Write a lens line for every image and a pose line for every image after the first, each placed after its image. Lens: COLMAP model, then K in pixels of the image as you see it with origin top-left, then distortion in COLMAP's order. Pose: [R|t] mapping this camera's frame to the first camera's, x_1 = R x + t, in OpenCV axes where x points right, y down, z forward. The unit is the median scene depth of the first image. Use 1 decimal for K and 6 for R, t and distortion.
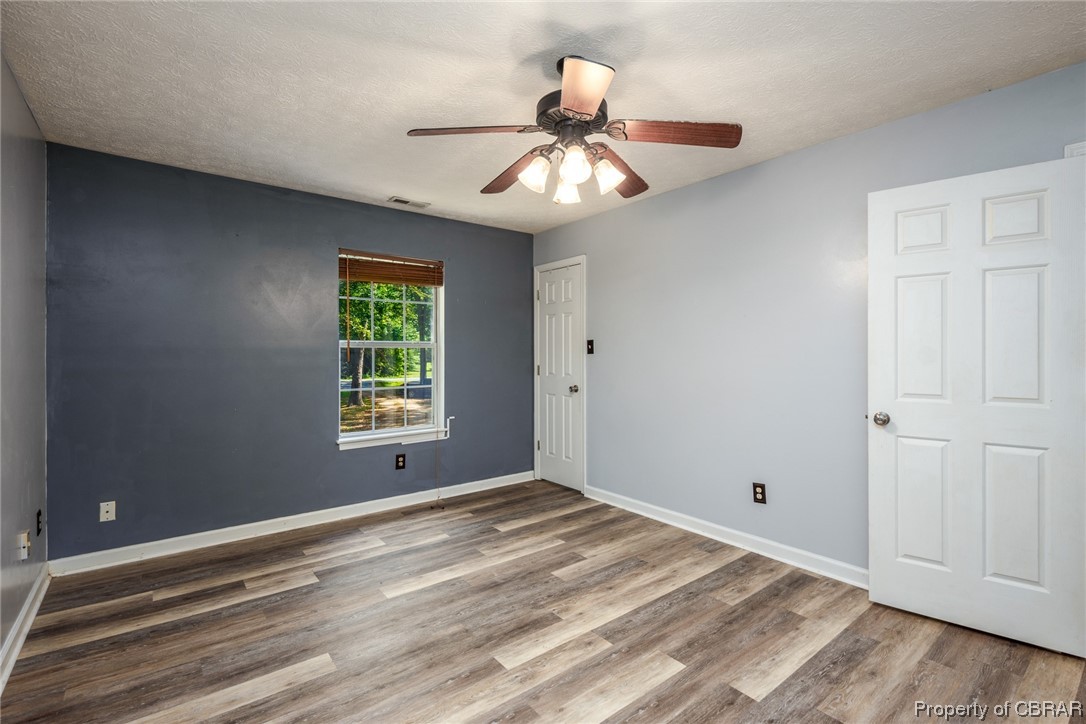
lens RADIAL K [[512.1, 0, 546.3], [0, 512.1, 355.3], [0, 0, 1]] dist [0.016606, -0.001000]
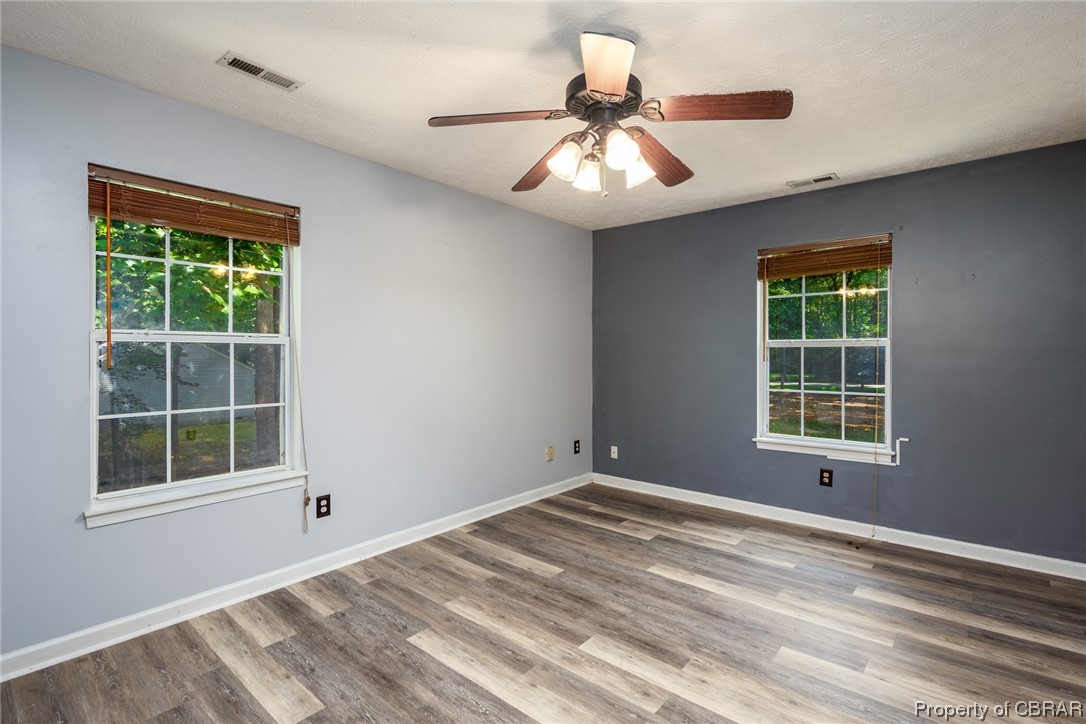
lens RADIAL K [[512.1, 0, 546.3], [0, 512.1, 355.3], [0, 0, 1]] dist [0.016606, -0.001000]
pose [[0.181336, 0.004710, -0.983410, 0.721849], [-0.003517, 0.999985, 0.004141, -0.003108], [0.983415, 0.002708, 0.181350, 0.551612]]
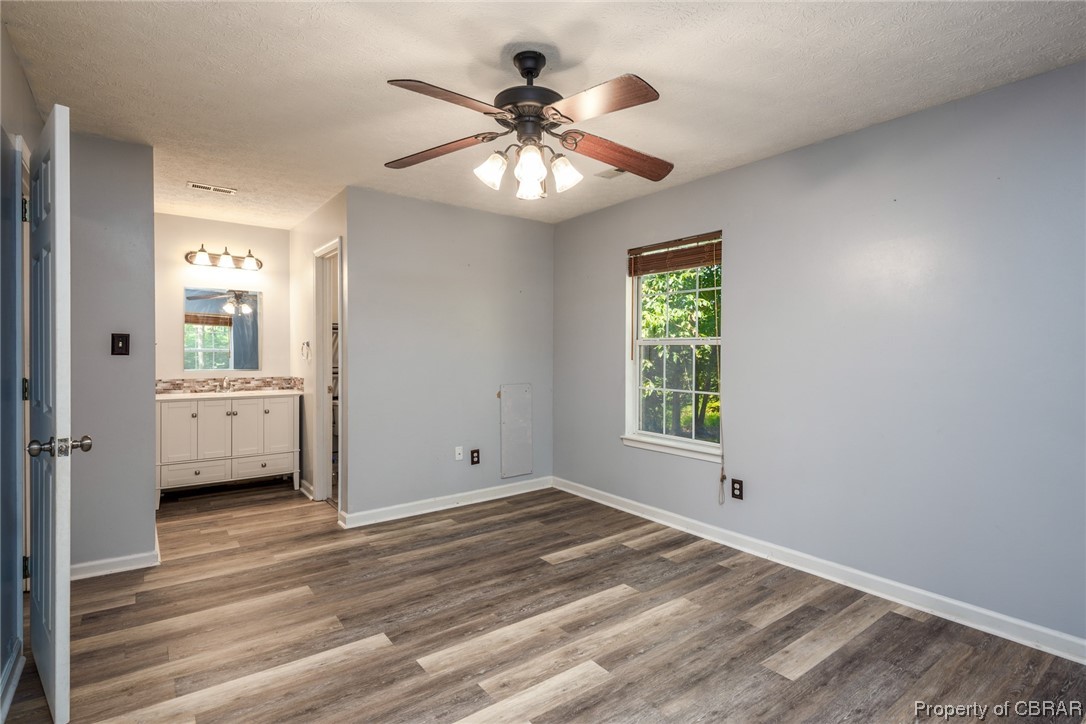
lens RADIAL K [[516.4, 0, 547.2], [0, 516.4, 356.2], [0, 0, 1]] dist [0.023424, -0.000181]
pose [[-0.999751, -0.001500, 0.022276, -0.006617], [-0.001261, 0.999942, 0.010726, -0.005372], [-0.022290, 0.010696, -0.999694, 1.517855]]
